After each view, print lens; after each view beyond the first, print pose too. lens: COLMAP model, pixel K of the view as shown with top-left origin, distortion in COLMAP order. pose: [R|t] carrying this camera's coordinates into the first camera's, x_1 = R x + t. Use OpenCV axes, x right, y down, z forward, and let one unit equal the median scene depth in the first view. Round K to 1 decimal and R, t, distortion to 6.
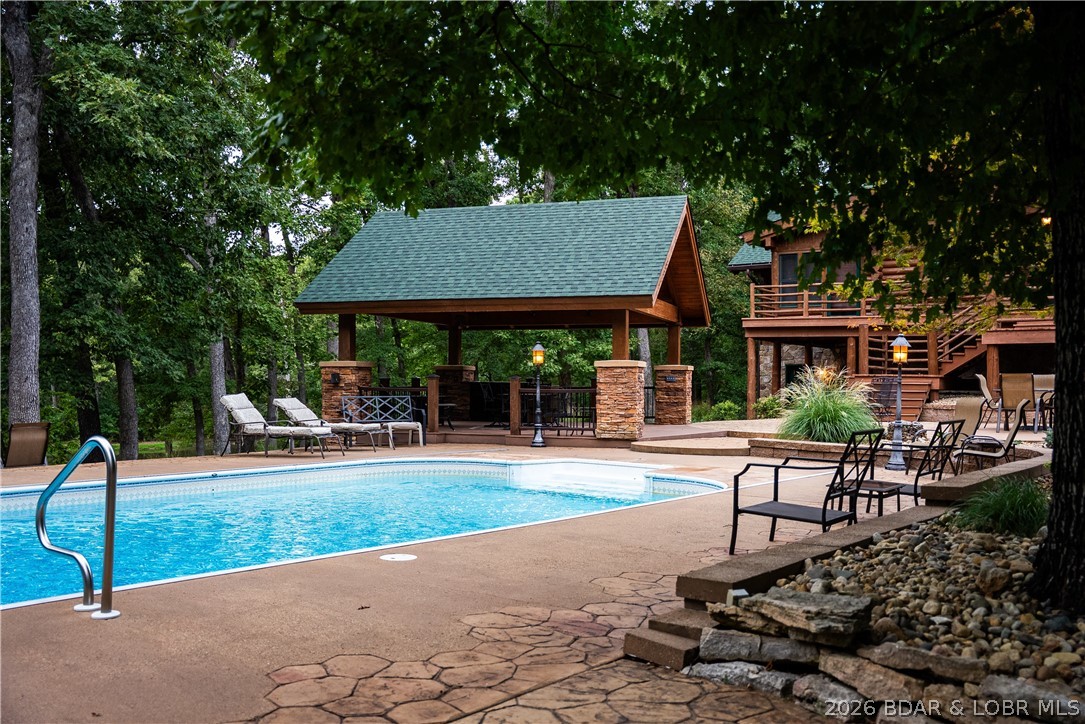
lens RADIAL K [[1003.0, 0, 542.5], [0, 1003.0, 362.0], [0, 0, 1]] dist [0.000049, -0.000050]
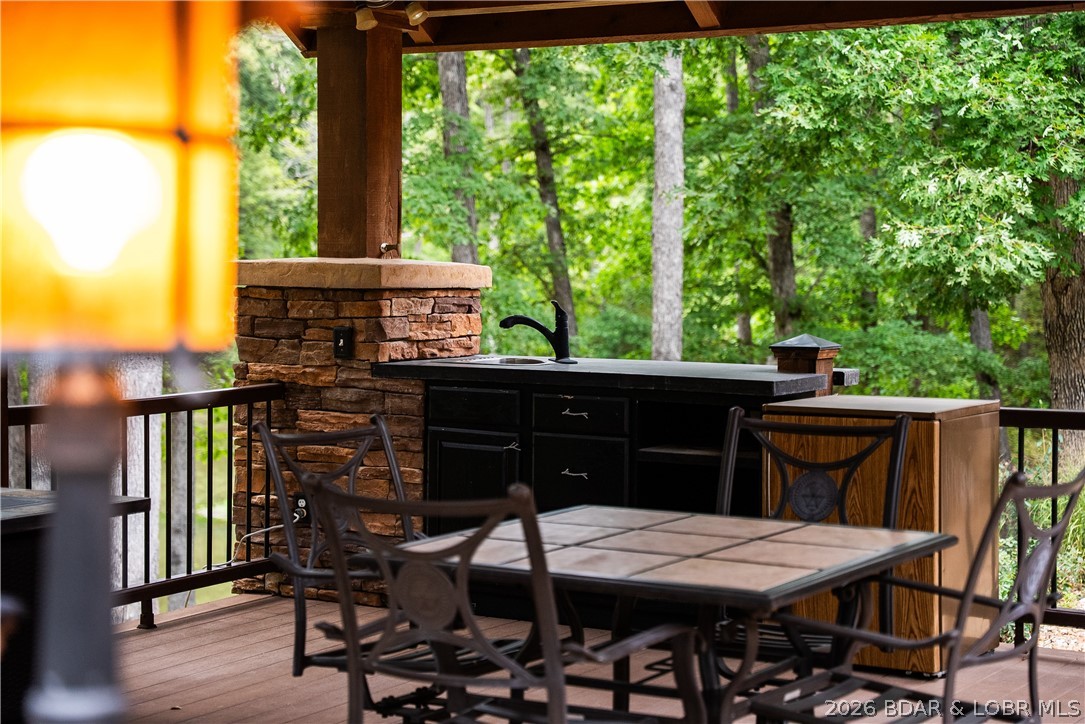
lens RADIAL K [[2072.6, 0, 542.5], [0, 2072.6, 362.0], [0, 0, 1]] dist [0.287329, 0.216012]
pose [[0.972889, 0.009291, -0.231085, 0.017201], [0.006036, 0.997832, 0.065530, -0.001643], [0.231192, -0.065149, 0.970724, 0.498883]]
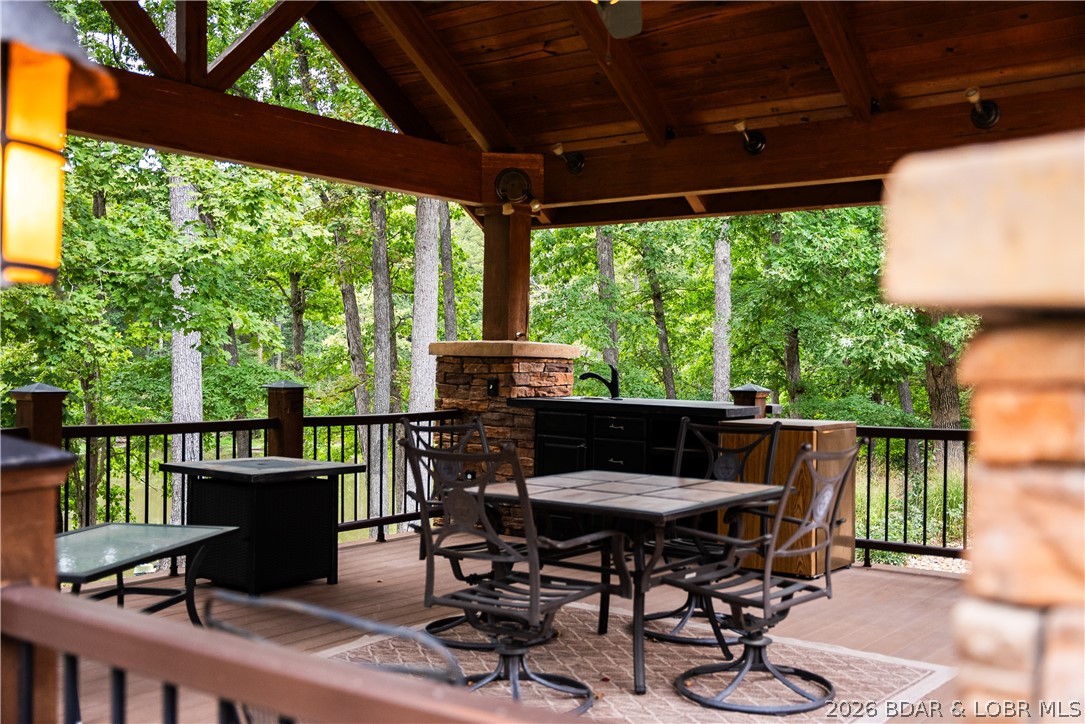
lens RADIAL K [[1151.8, 0, 542.5], [0, 1151.8, 362.0], [0, 0, 1]] dist [-0.015579, 0.000048]
pose [[0.940229, 0.005652, -0.340495, 0.030591], [-0.000871, 0.999899, 0.014193, 0.003356], [0.340540, -0.013048, 0.940139, 0.506778]]
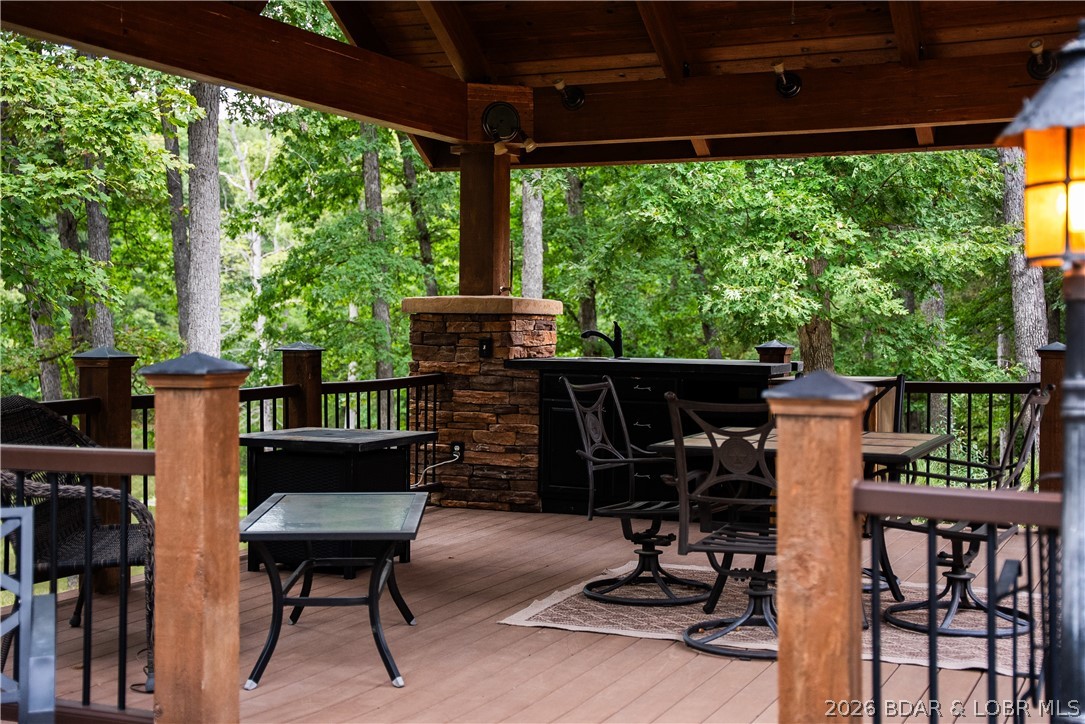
lens RADIAL K [[1497.5, 0, 542.5], [0, 1497.5, 362.0], [0, 0, 1]] dist [0.104377, 0.015472]
pose [[0.994280, -0.000070, -0.106808, -0.021829], [0.004680, 0.999068, 0.042906, 0.002692], [0.106705, -0.043161, 0.993353, 0.449809]]
